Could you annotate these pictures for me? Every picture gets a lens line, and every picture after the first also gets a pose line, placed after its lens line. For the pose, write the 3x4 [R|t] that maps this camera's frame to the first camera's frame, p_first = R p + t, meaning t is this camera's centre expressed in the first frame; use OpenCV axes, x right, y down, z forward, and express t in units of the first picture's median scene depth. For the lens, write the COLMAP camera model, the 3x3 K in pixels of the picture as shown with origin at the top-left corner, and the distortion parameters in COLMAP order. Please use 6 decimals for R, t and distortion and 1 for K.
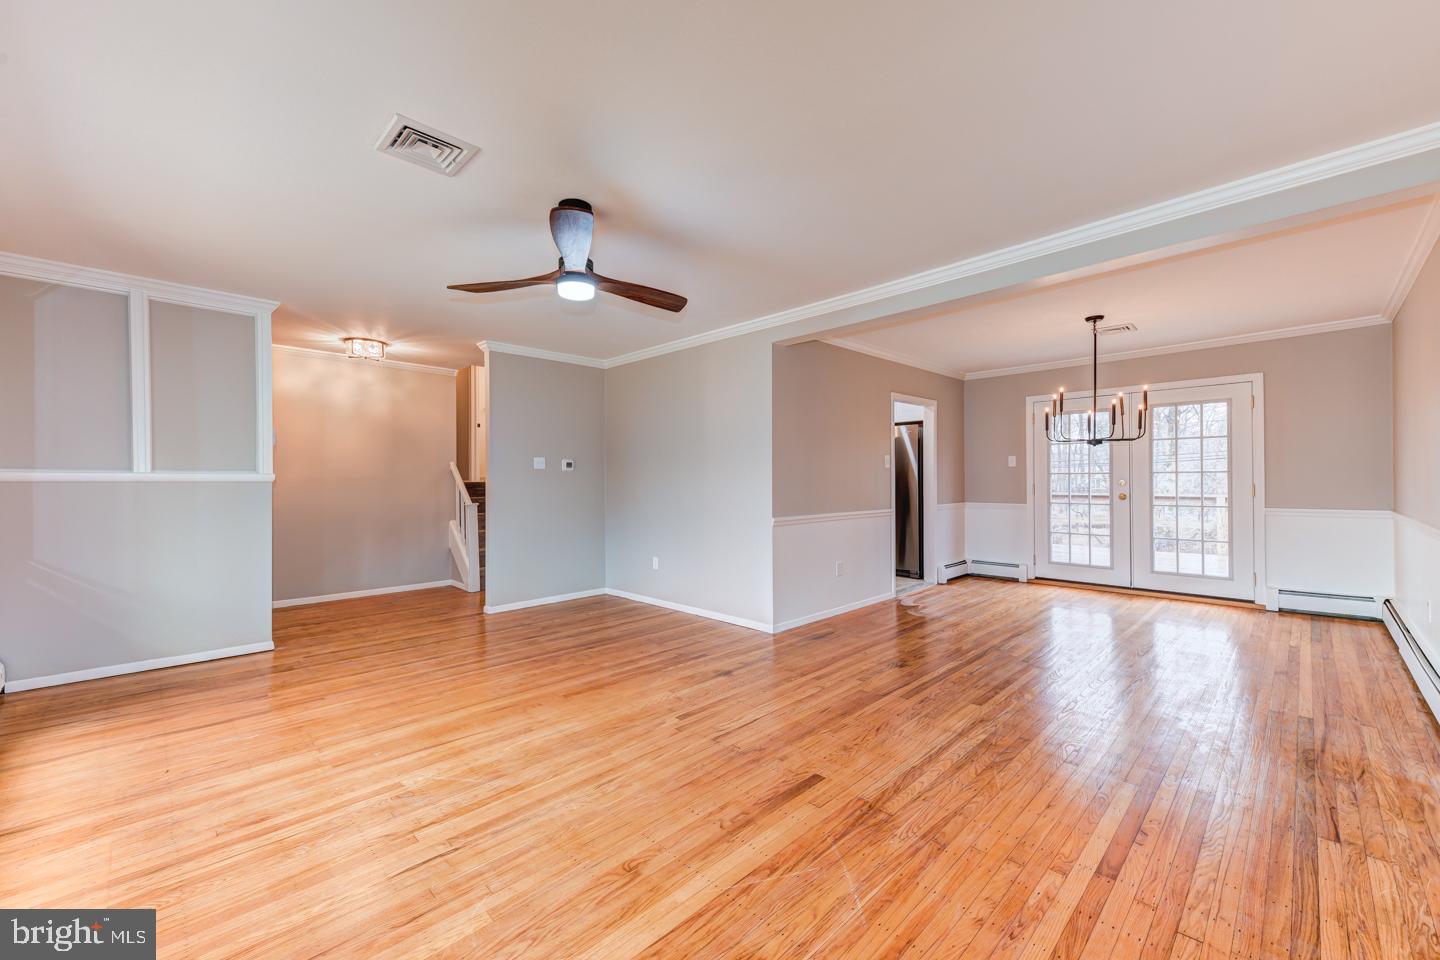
lens RADIAL K [[573.9, 0, 742.7], [0, 573.9, 477.1], [0, 0, 1]] dist [0.025980, 0.000109]
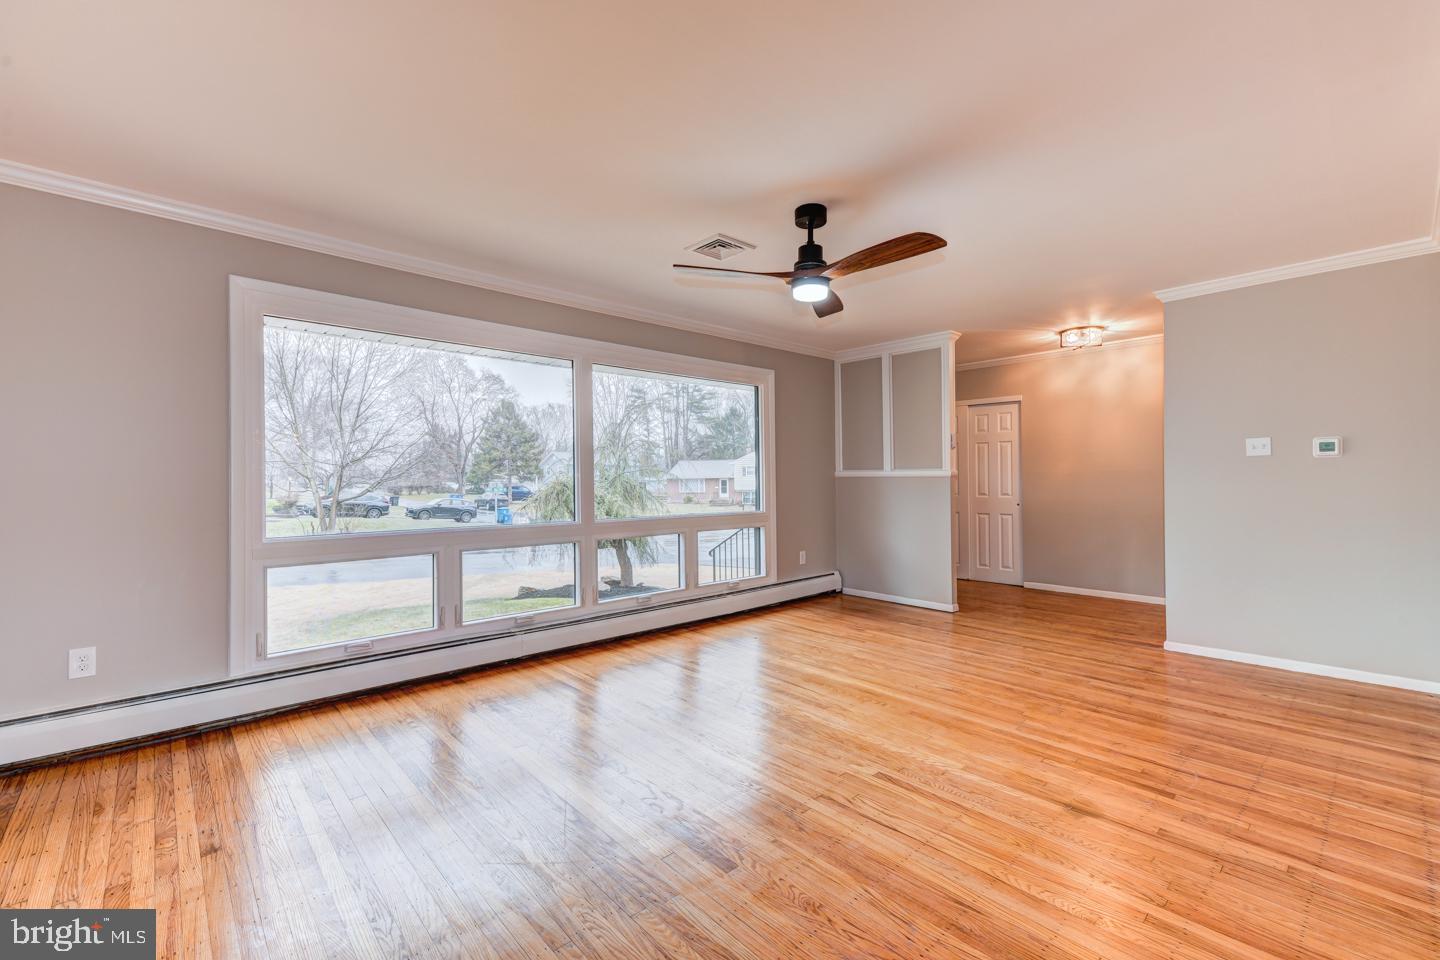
lens RADIAL K [[621.2, 0, 715.1], [0, 621.2, 476.7], [0, 0, 1]] dist [0.020349, -0.000071]
pose [[-0.076204, -0.000561, -0.997092, 0.604388], [0.012459, 0.999921, -0.001515, 0.004061], [0.997014, -0.012538, -0.076191, 0.666088]]
